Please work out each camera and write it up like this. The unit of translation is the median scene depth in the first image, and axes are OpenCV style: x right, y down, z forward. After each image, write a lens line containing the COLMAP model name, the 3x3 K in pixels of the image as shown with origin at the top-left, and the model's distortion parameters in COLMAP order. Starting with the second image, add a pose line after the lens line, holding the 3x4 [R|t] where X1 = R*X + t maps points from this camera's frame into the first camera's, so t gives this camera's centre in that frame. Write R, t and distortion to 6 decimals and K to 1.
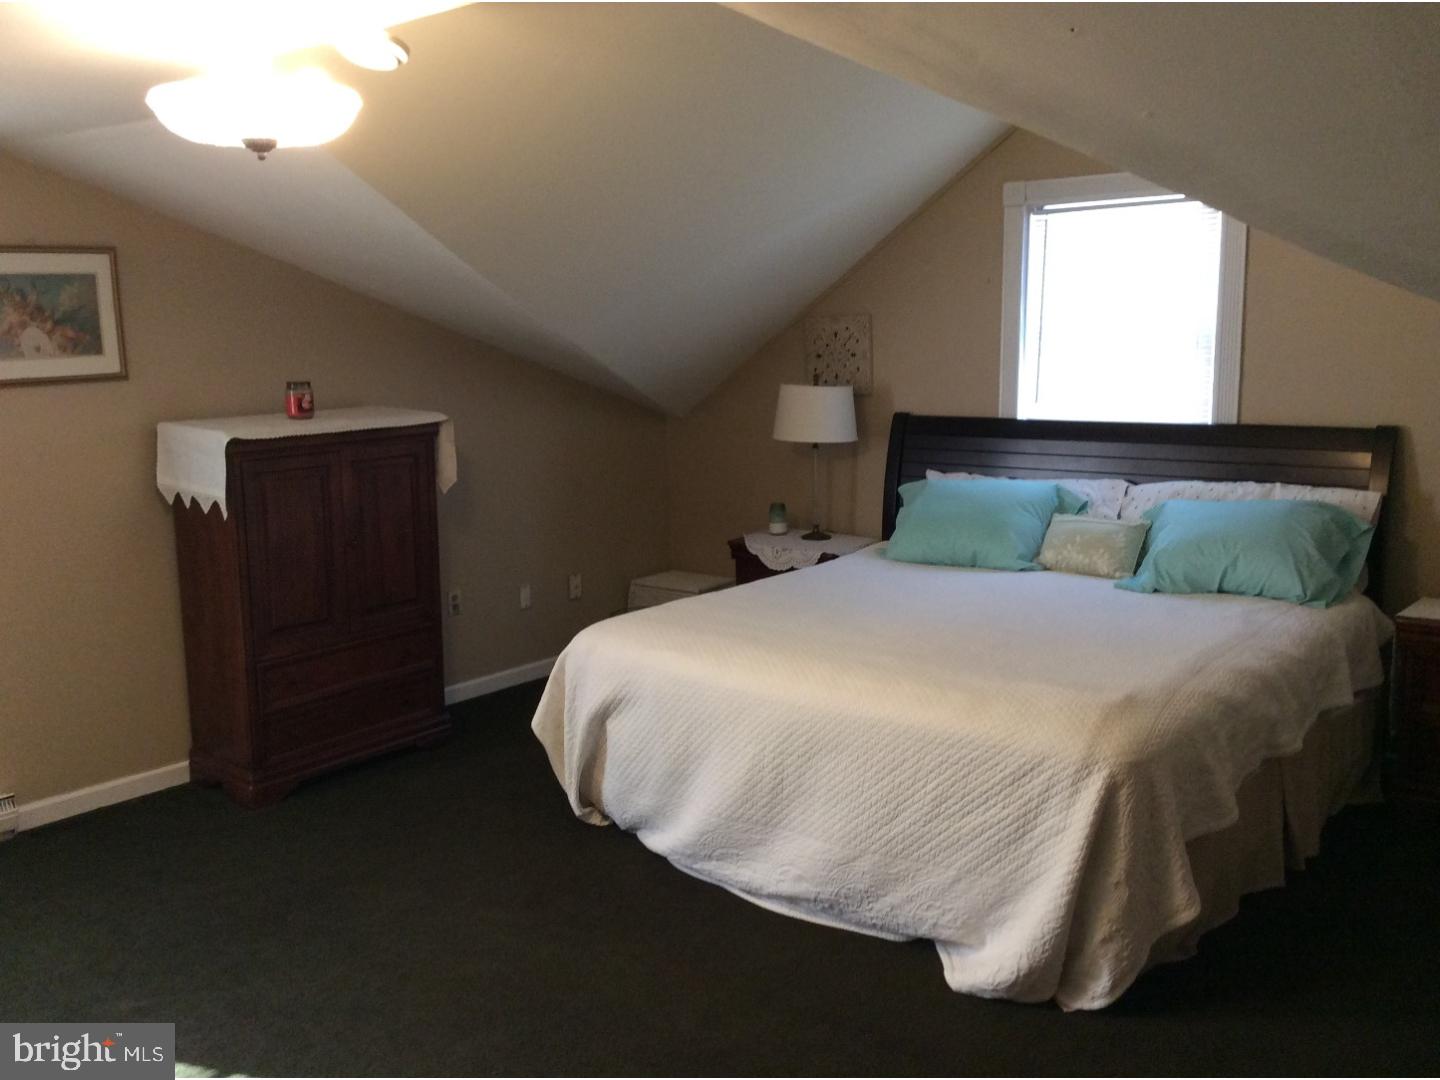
lens RADIAL K [[1294.5, 0, 720.0], [0, 1294.5, 540.0], [0, 0, 1]] dist [0.127143, -0.249529]
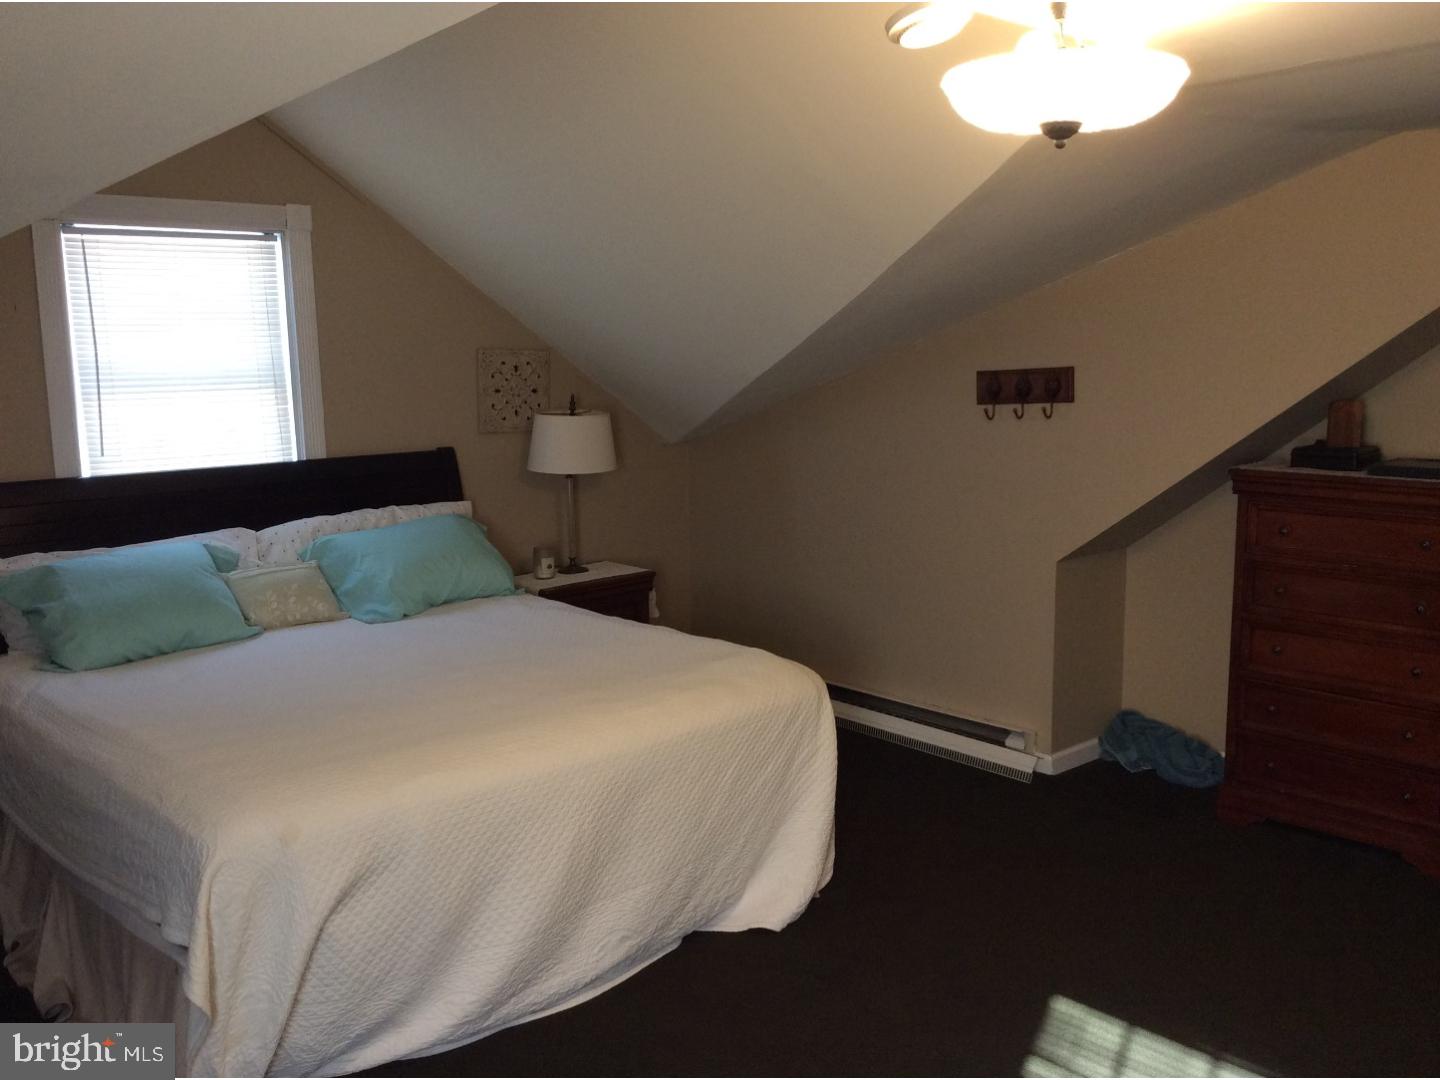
lens RADIAL K [[1294.5, 0, 720.0], [0, 1294.5, 540.0], [0, 0, 1]] dist [0.127143, -0.249529]
pose [[0.123862, -0.131993, 0.983482, -0.749714], [0.172577, 0.978875, 0.109640, -0.104969], [-0.977177, 0.156146, 0.144024, 0.685396]]
